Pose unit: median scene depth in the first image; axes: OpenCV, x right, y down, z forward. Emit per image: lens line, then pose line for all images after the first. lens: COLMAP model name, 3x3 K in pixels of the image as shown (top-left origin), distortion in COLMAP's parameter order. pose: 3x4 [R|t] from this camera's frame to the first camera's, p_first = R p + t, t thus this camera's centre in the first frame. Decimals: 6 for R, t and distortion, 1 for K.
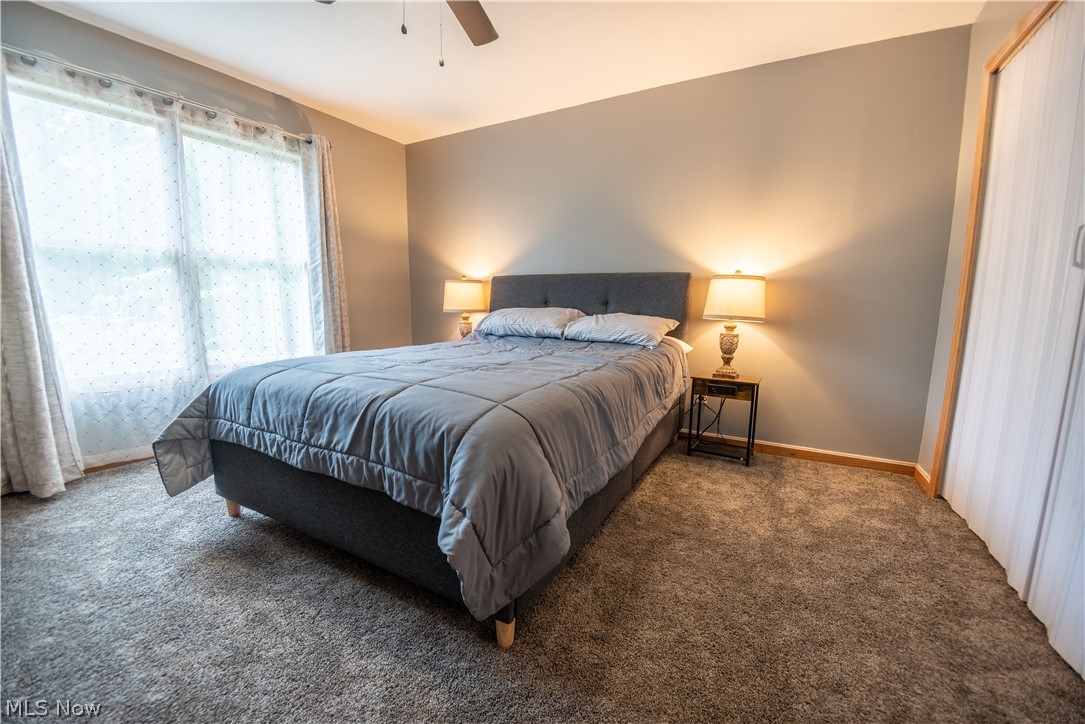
lens RADIAL K [[443.0, 0, 550.2], [0, 443.0, 362.6], [0, 0, 1]] dist [-0.000611, -0.012316]
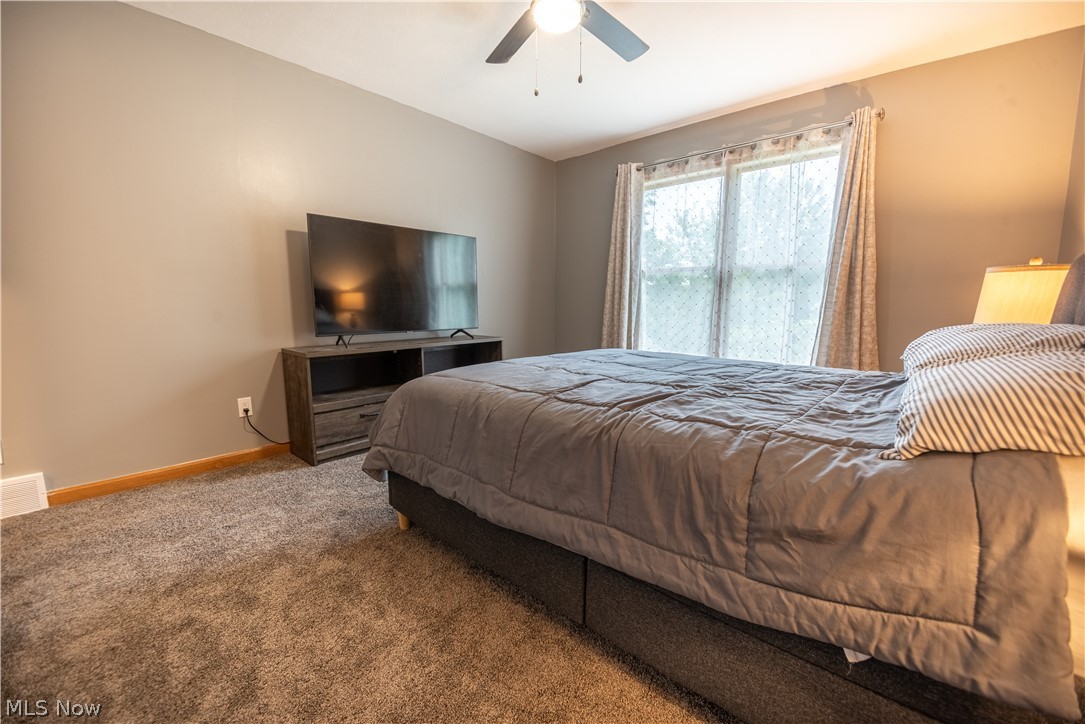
lens RADIAL K [[443.0, 0, 550.2], [0, 443.0, 362.6], [0, 0, 1]] dist [-0.000611, -0.012316]
pose [[-0.242249, 0.128839, -0.961621, 0.549892], [-0.139330, 0.976250, 0.165899, -0.120873], [0.960157, 0.174172, -0.218545, 0.816508]]
